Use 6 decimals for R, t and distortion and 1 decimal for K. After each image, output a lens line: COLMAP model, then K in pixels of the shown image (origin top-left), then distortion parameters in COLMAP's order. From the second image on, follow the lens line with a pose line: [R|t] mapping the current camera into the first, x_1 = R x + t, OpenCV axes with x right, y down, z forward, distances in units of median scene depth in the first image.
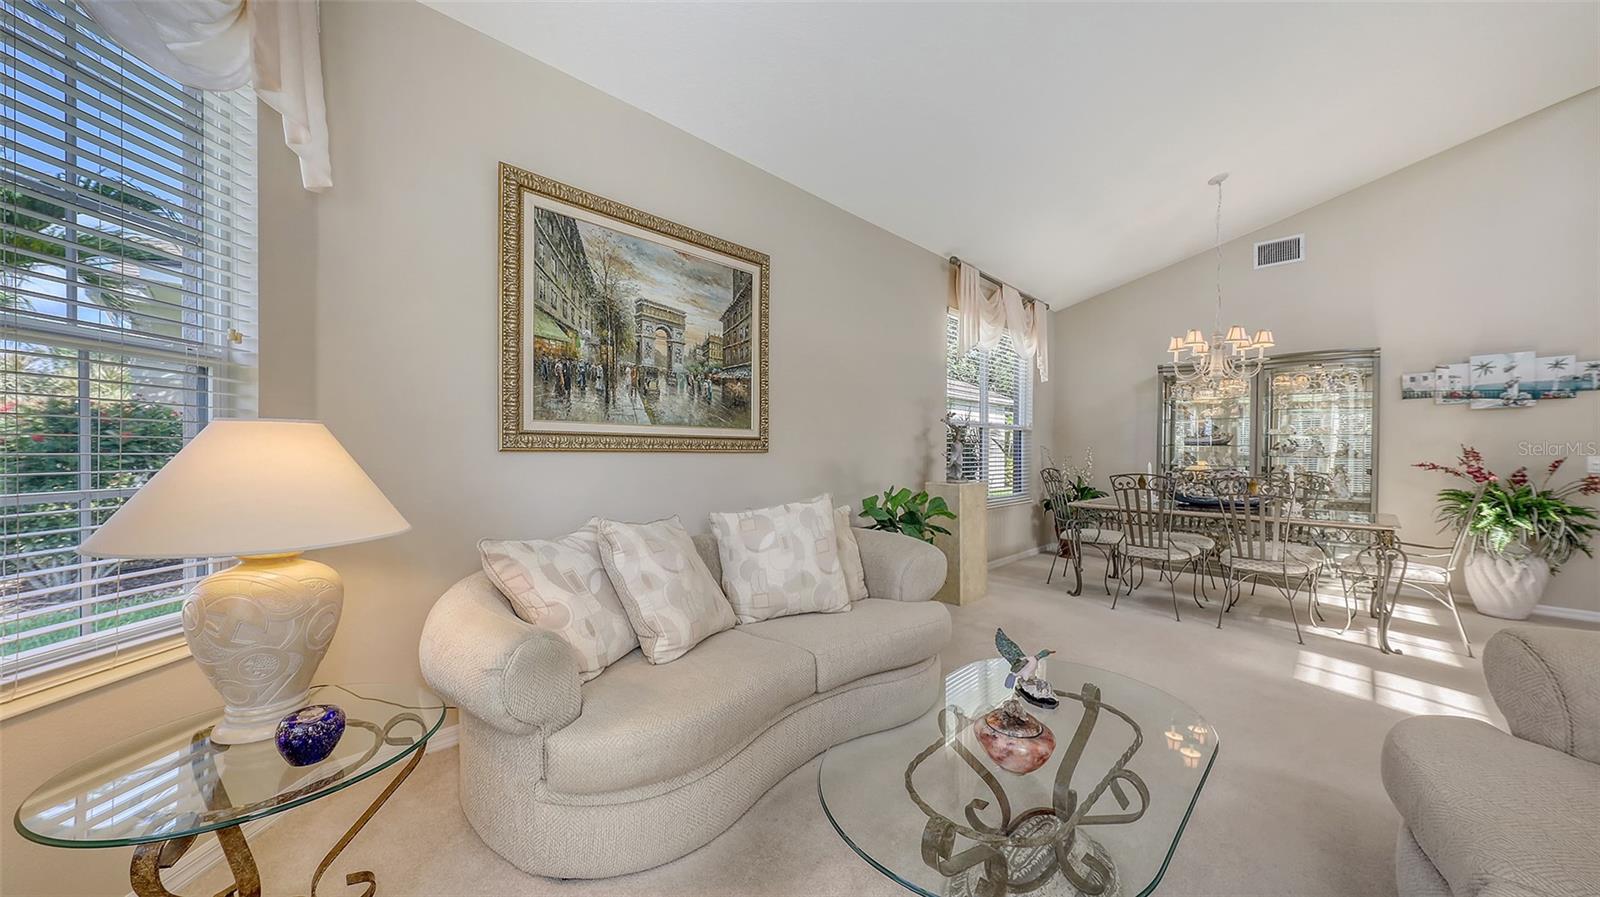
lens RADIAL K [[556.3, 0, 801.8], [0, 556.3, 450.2], [0, 0, 1]] dist [0.000802, -0.000046]
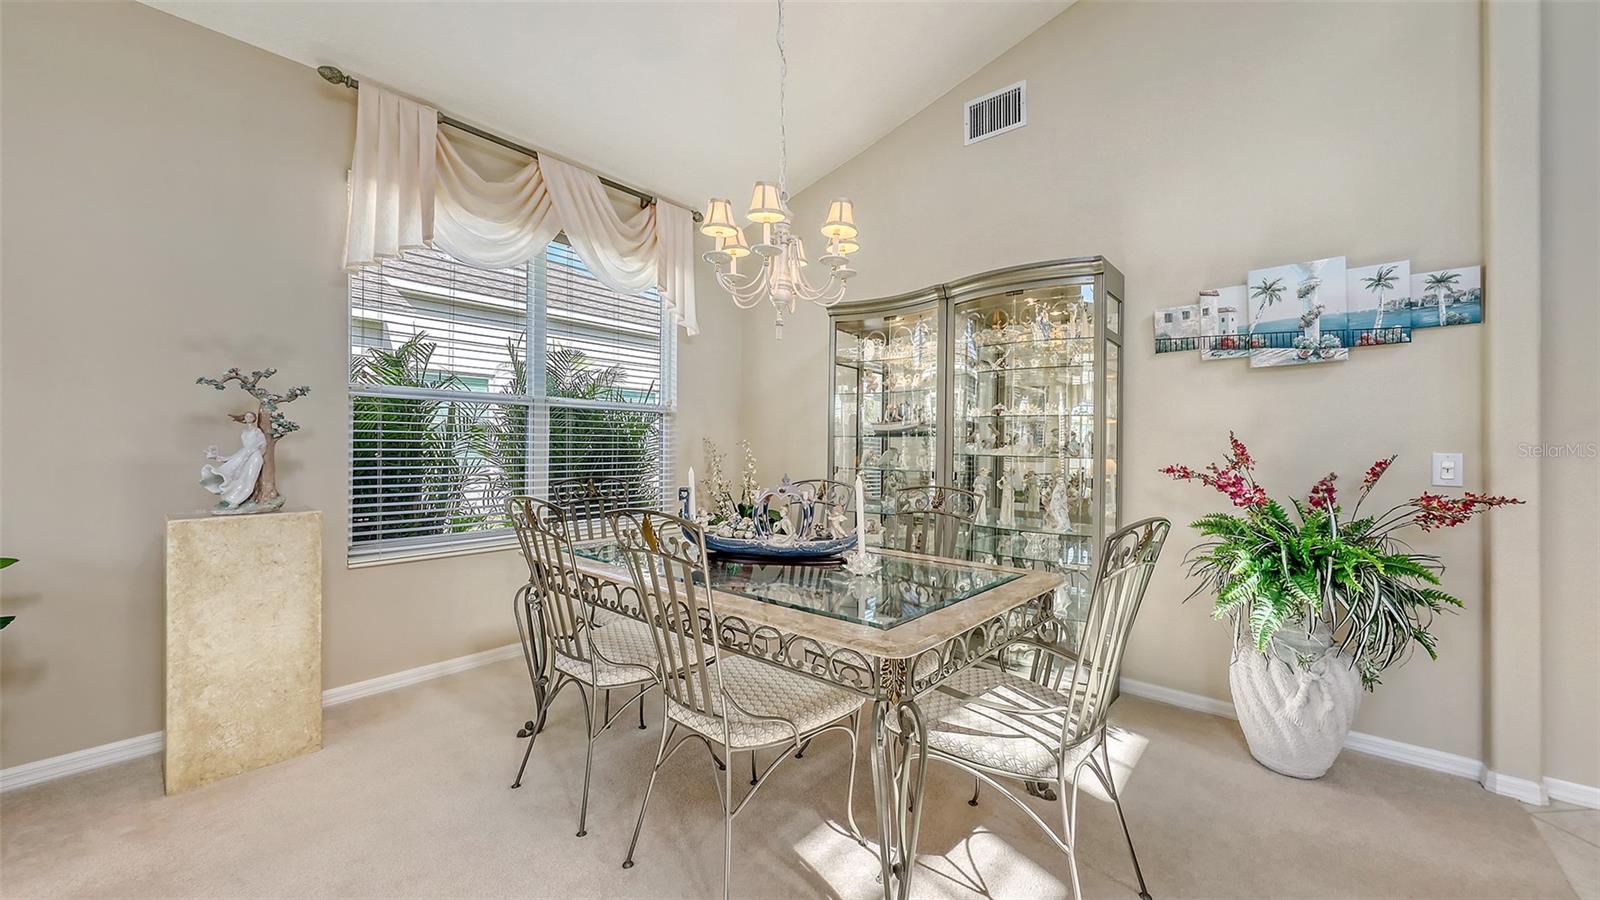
lens RADIAL K [[592.7, 0, 805.4], [0, 592.7, 442.6], [0, 0, 1]] dist [0.000365, 0.000042]
pose [[0.996153, -0.001219, 0.087623, 1.008227], [0.001643, 0.999987, -0.004771, 0.002473], [-0.087616, 0.004896, 0.996142, 0.645865]]
